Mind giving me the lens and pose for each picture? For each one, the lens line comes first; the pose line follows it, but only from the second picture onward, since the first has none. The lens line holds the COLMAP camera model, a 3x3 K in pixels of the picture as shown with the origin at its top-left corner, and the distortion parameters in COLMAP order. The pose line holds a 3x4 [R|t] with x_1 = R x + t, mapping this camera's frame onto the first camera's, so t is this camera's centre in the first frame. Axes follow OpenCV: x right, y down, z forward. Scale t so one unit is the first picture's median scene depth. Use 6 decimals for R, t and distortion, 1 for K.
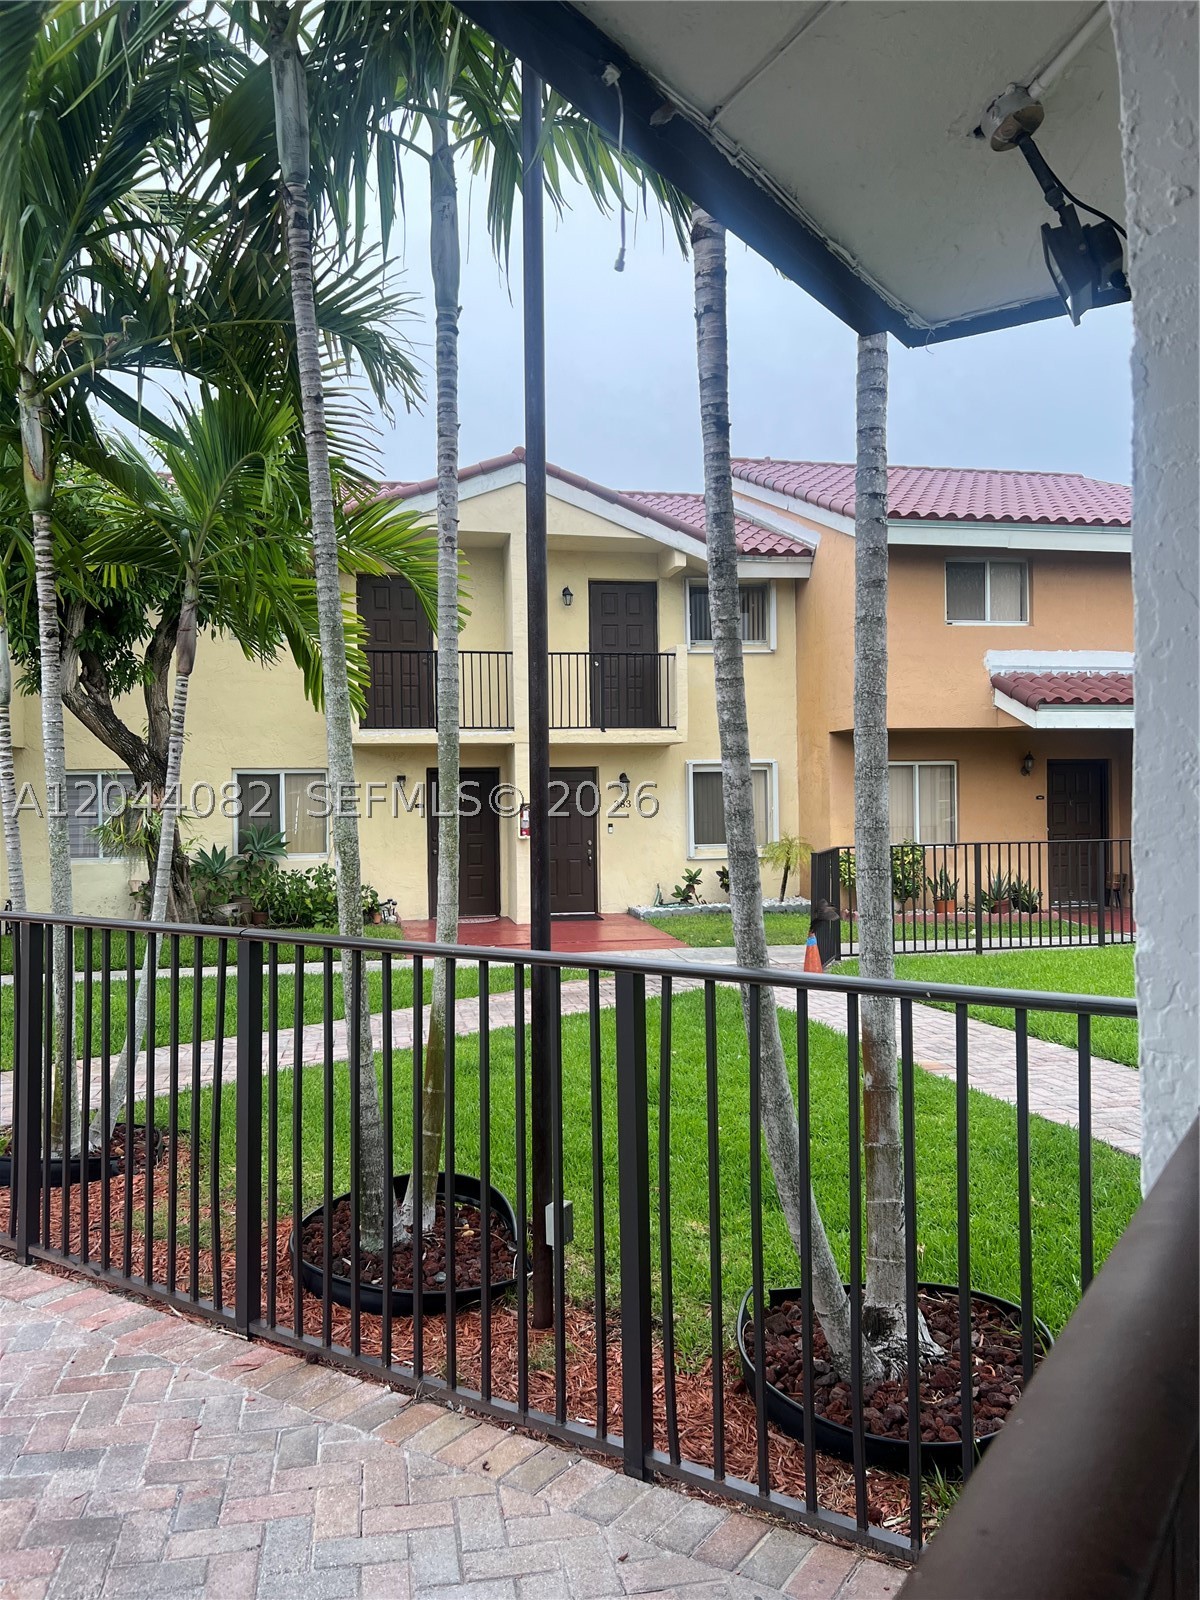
lens RADIAL K [[1240.9, 0, 589.5], [0, 1240.9, 791.9], [0, 0, 1]] dist [0.054493, -0.009248]
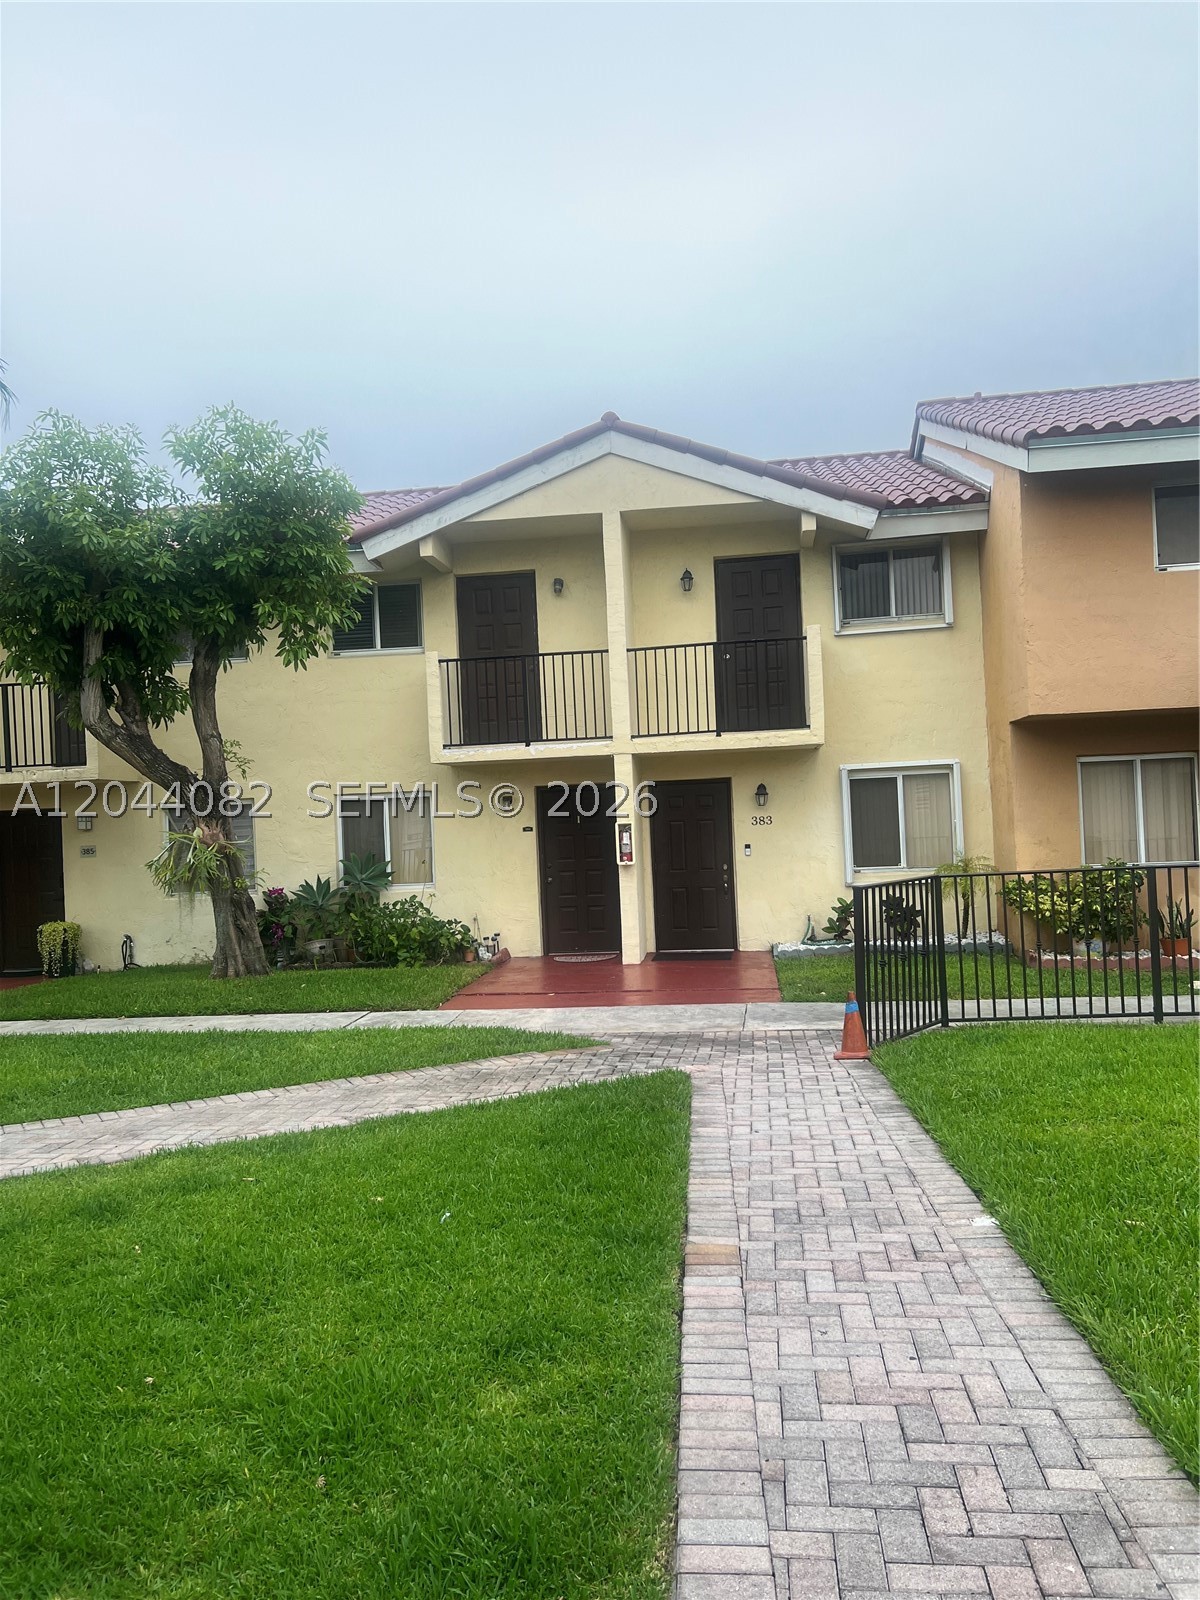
lens RADIAL K [[1240.9, 0, 592.4], [0, 1240.9, 796.7], [0, 0, 1]] dist [0.054493, -0.009248]
pose [[0.947093, -0.033101, -0.319246, 0.195346], [0.031457, 0.999452, -0.010306, -0.001546], [0.319413, -0.000282, 0.947616, 0.171219]]
